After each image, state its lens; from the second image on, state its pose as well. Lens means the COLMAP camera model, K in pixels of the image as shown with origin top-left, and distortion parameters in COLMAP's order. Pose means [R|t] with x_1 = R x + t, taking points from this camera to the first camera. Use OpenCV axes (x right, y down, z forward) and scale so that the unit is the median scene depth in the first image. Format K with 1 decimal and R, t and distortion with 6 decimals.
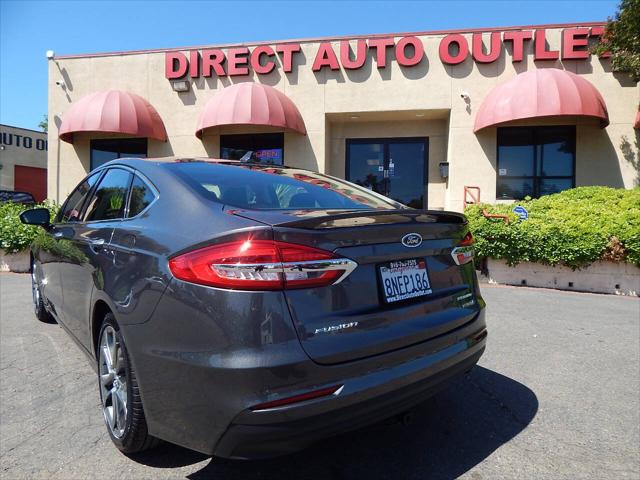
lens RADIAL K [[428.1, 0, 319.9], [0, 428.1, 234.0], [0, 0, 1]] dist [0.010691, -0.005450]
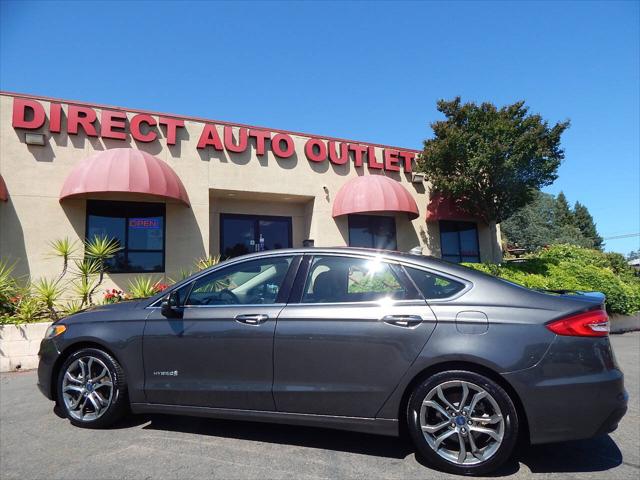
lens RADIAL K [[428.1, 0, 321.0], [0, 428.1, 233.7], [0, 0, 1]] dist [0.010691, -0.005450]
pose [[0.827314, 0.042384, 0.560138, -0.354832], [0.043950, 0.989209, -0.139764, -0.016525], [-0.560017, 0.140246, 0.816524, 0.014038]]
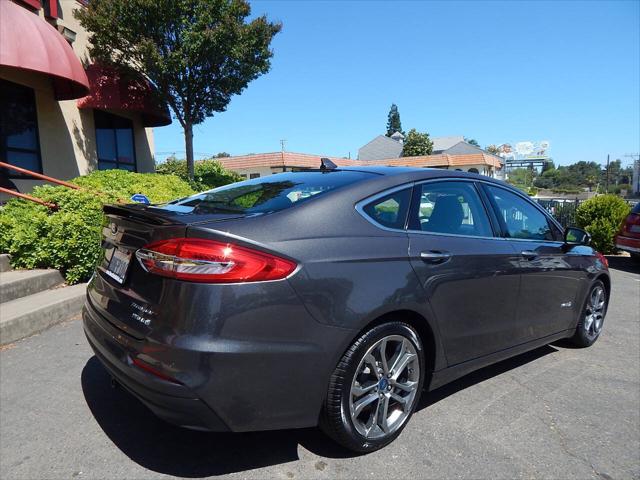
lens RADIAL K [[428.1, 0, 323.6], [0, 428.1, 233.5], [0, 0, 1]] dist [0.010691, -0.005450]
pose [[-0.049653, -0.104437, 0.993291, -0.274688], [0.028554, 0.993963, 0.105935, -0.046102], [-0.998358, 0.033622, -0.046372, 0.466166]]
